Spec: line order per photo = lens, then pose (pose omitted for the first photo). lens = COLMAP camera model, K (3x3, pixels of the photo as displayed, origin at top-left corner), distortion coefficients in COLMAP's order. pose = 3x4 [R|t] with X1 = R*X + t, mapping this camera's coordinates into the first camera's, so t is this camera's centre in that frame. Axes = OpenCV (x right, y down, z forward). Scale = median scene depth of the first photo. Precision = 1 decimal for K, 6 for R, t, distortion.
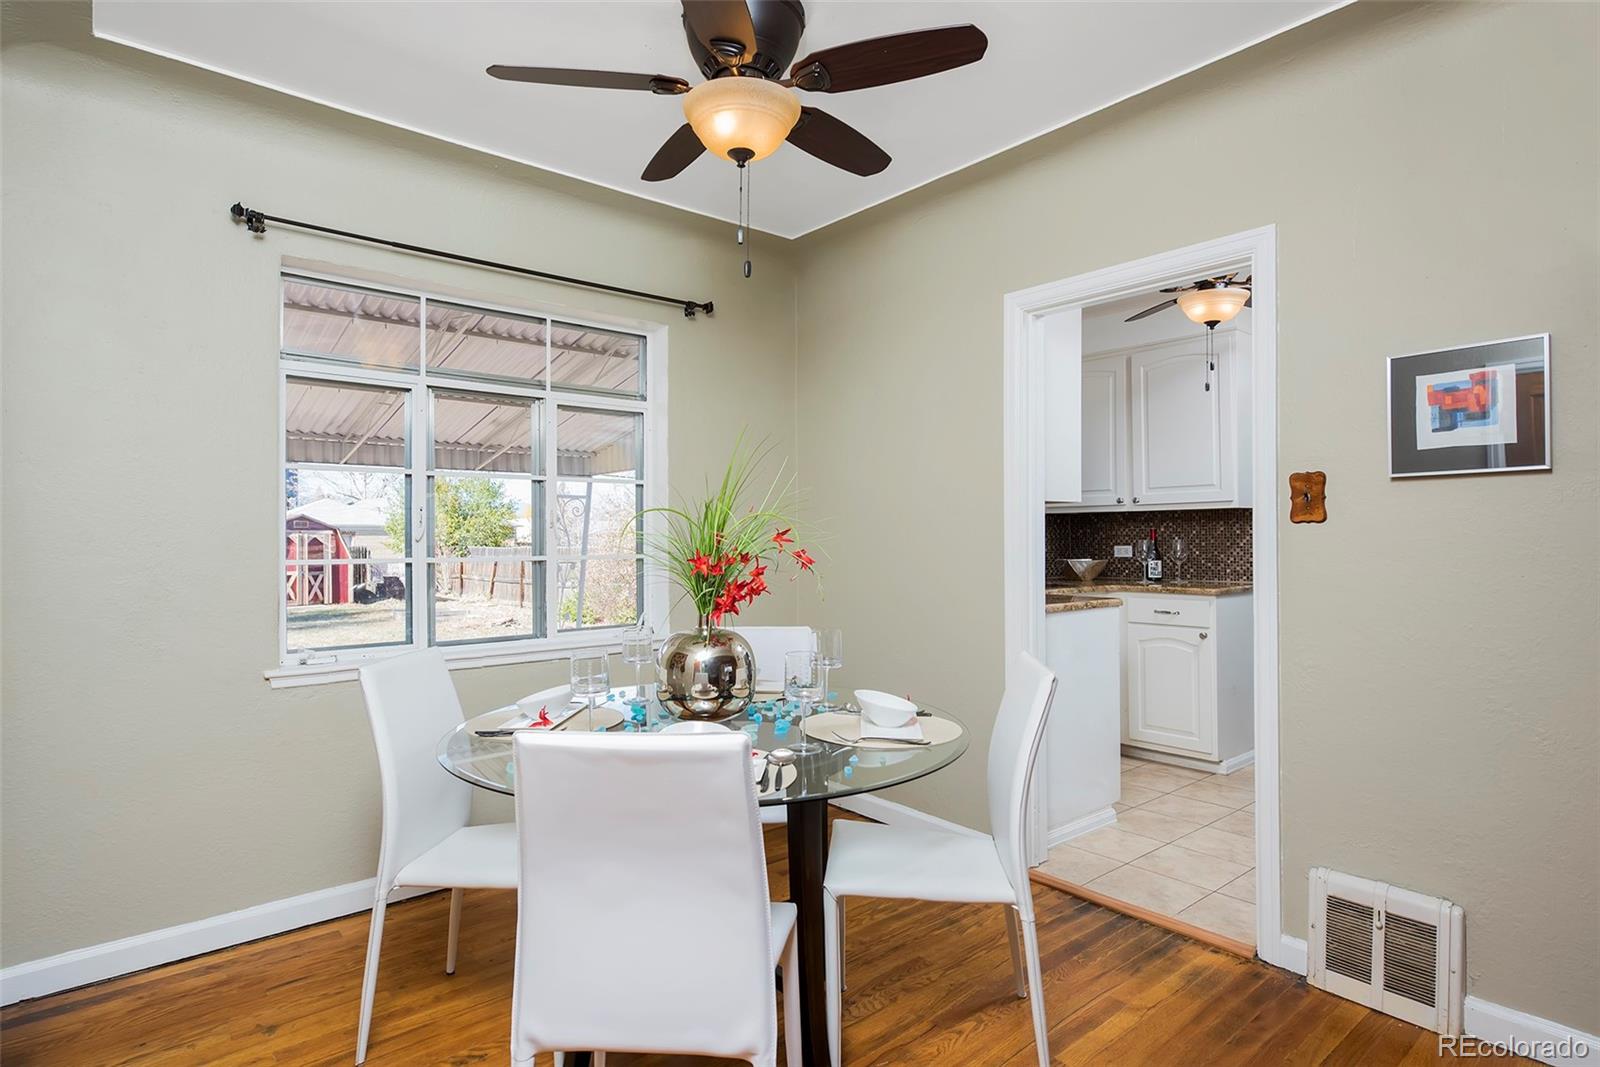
lens RADIAL K [[844.7, 0, 800.0], [0, 844.7, 533.5], [0, 0, 1]] dist [0.007201, -0.000633]
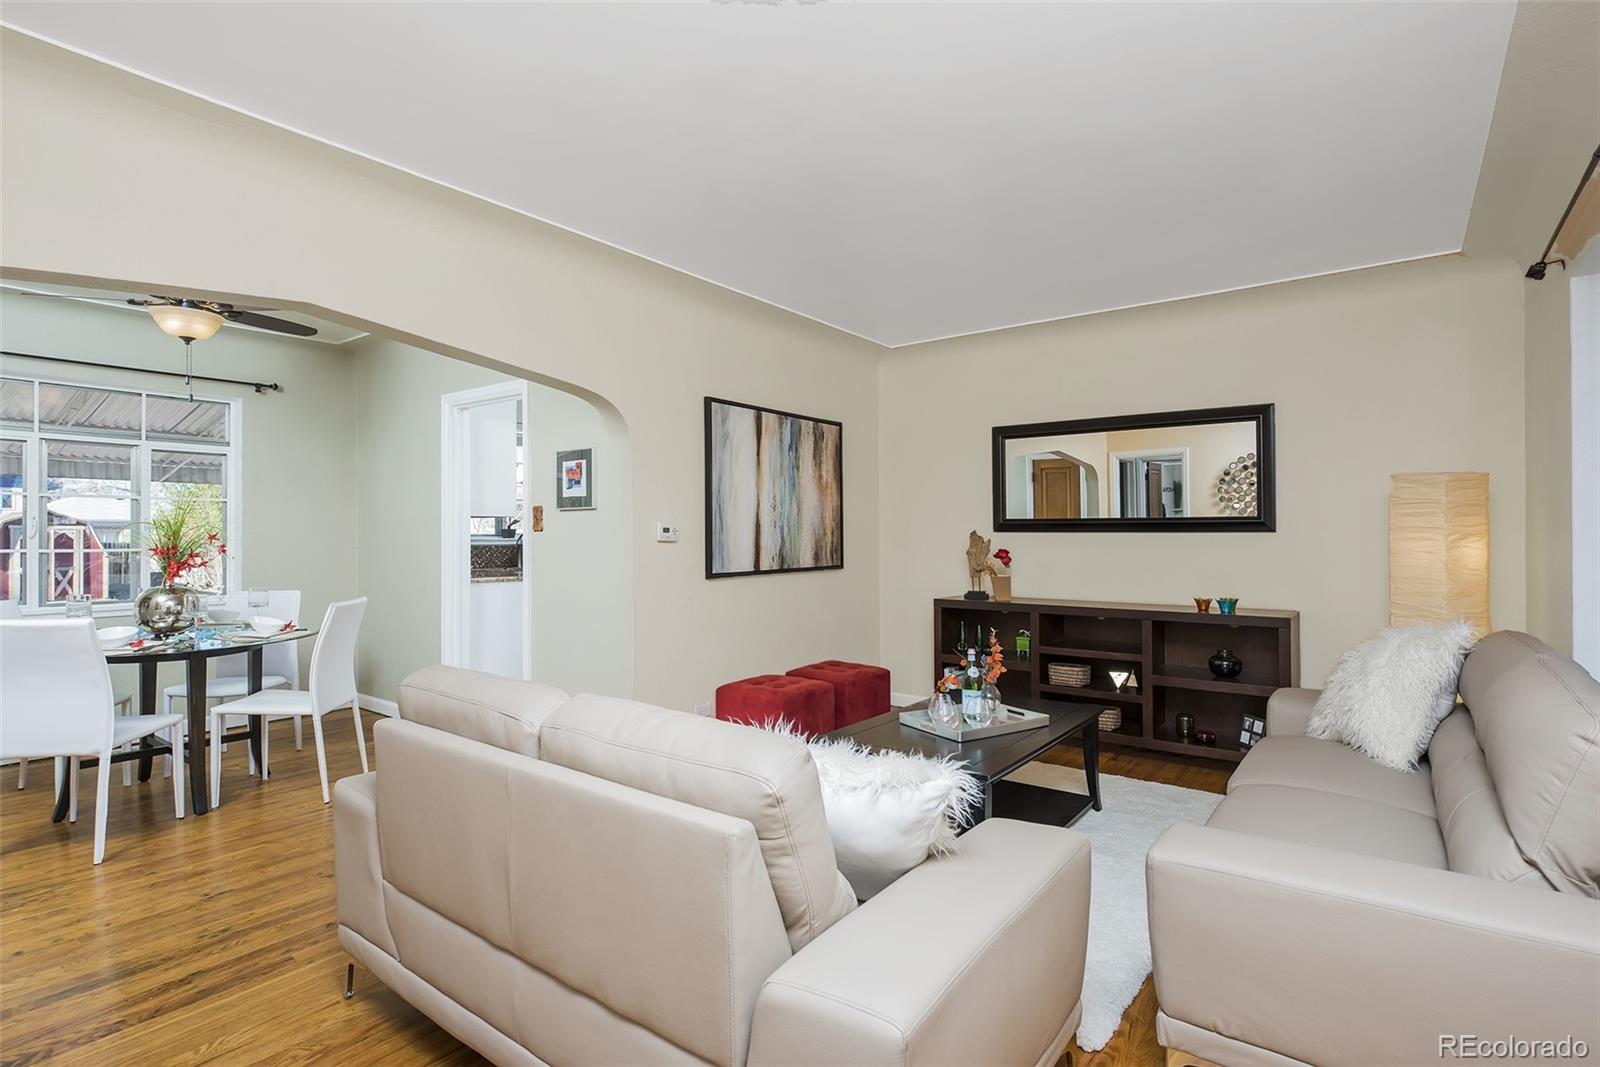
lens RADIAL K [[799.0, 0, 800.0], [0, 799.0, 533.5], [0, 0, 1]] dist [0.009990, 0.000093]
pose [[0.980550, 0.006014, 0.196178, 0.535215], [-0.006394, 0.999979, 0.001303, -0.009793], [-0.196166, -0.002533, 0.980567, -0.605196]]
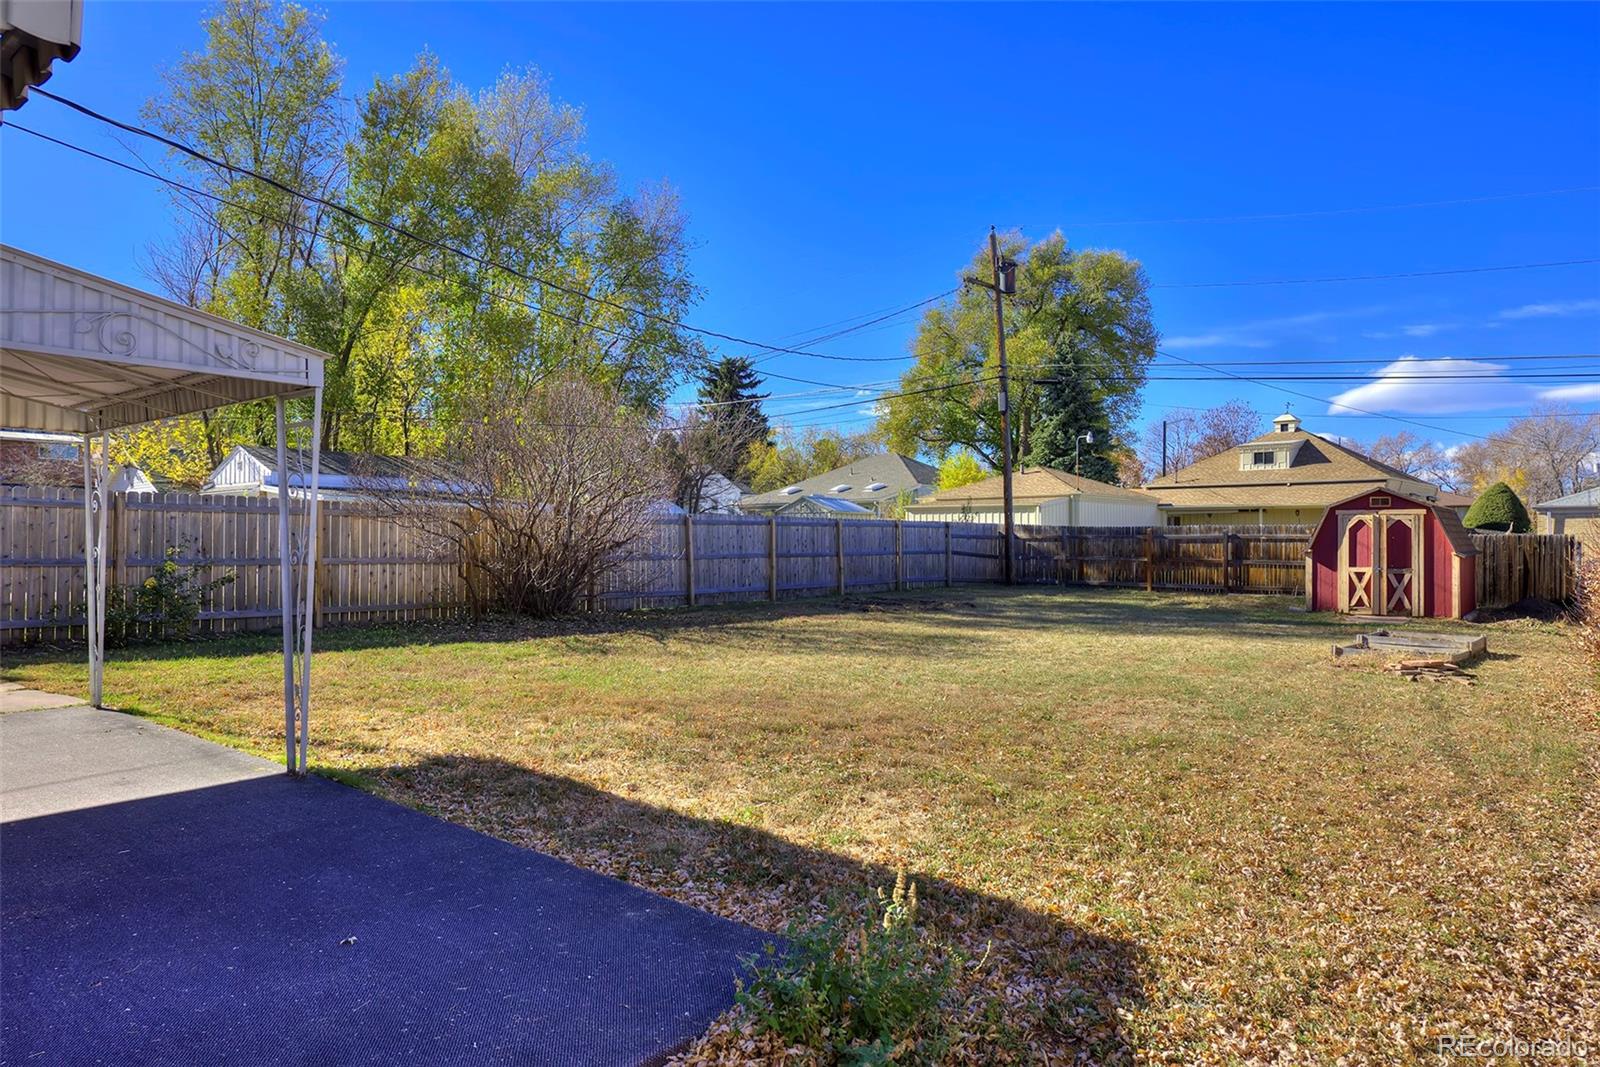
lens RADIAL K [[993.5, 0, 800.0], [0, 993.5, 533.5], [0, 0, 1]] dist [0.005163, 0.000185]
pose [[0.159983, 0.000432, -0.987120, 0.883349], [0.006042, 0.999981, 0.001417, 0.064887], [0.987101, -0.006190, 0.159978, 2.106442]]
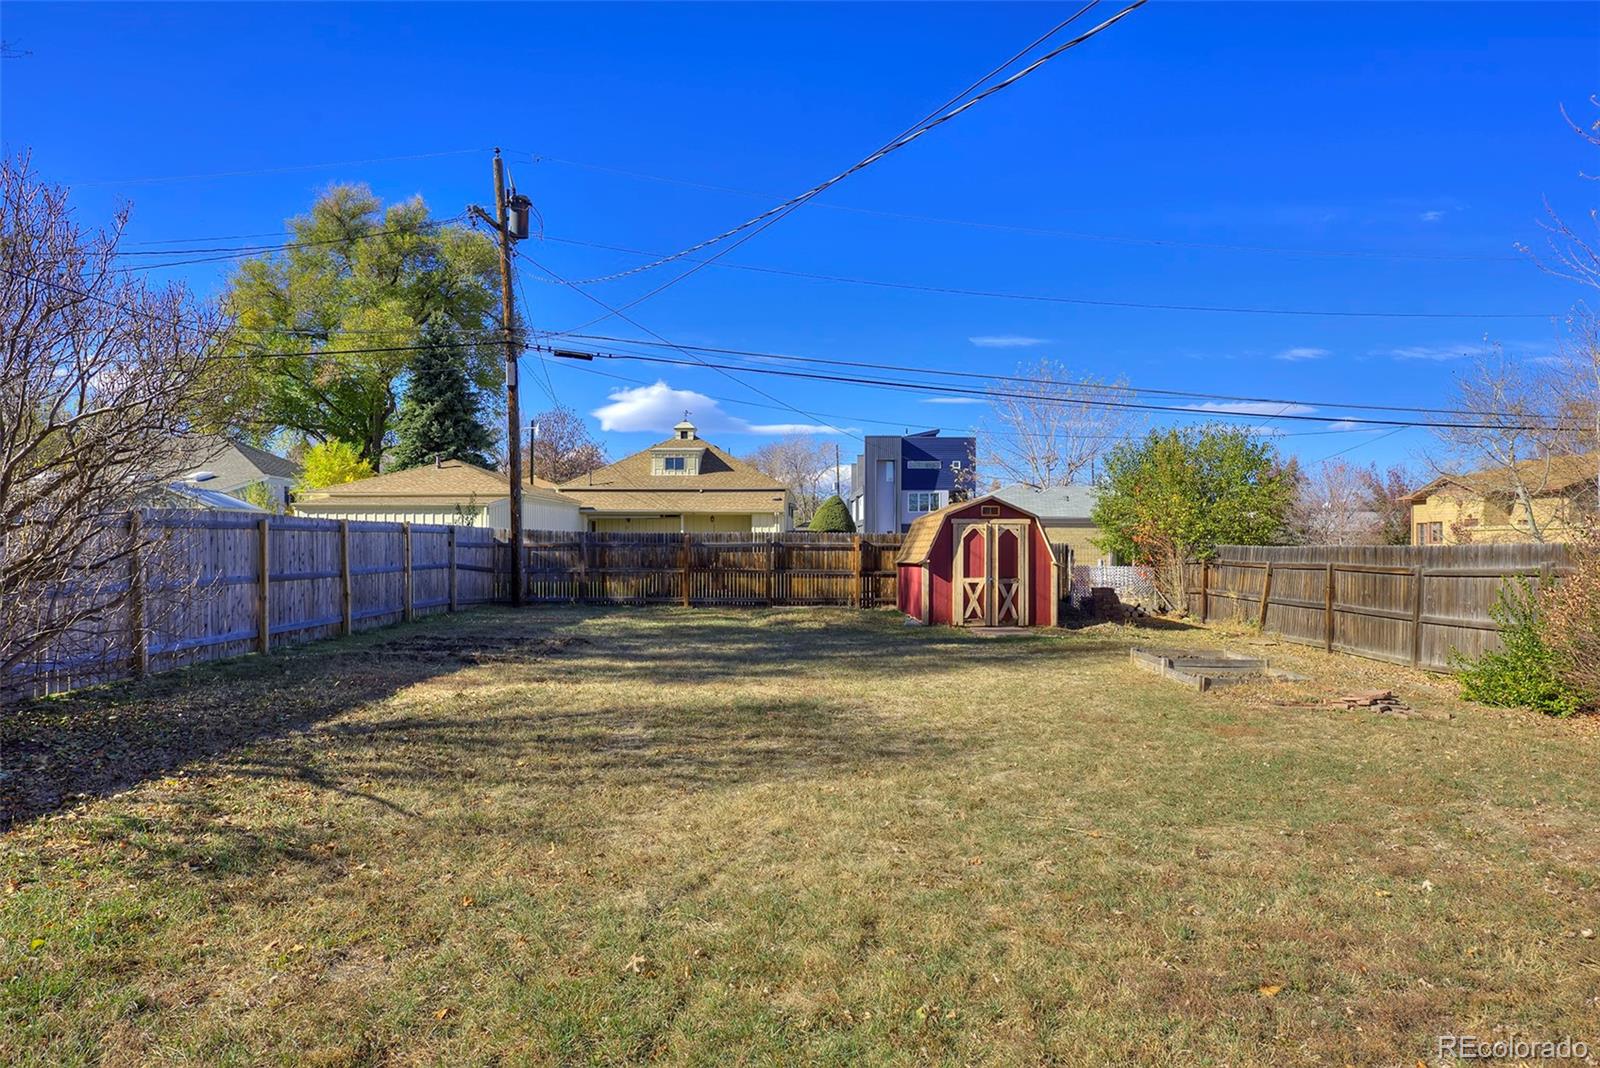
lens RADIAL K [[993.5, 0, 800.0], [0, 993.5, 534.0], [0, 0, 1]] dist [0.005163, 0.000185]
pose [[0.761036, 0.000437, -0.648710, -0.957508], [0.000690, 0.999999, 0.001483, 0.038990], [0.648709, -0.001576, 0.761035, 1.486885]]
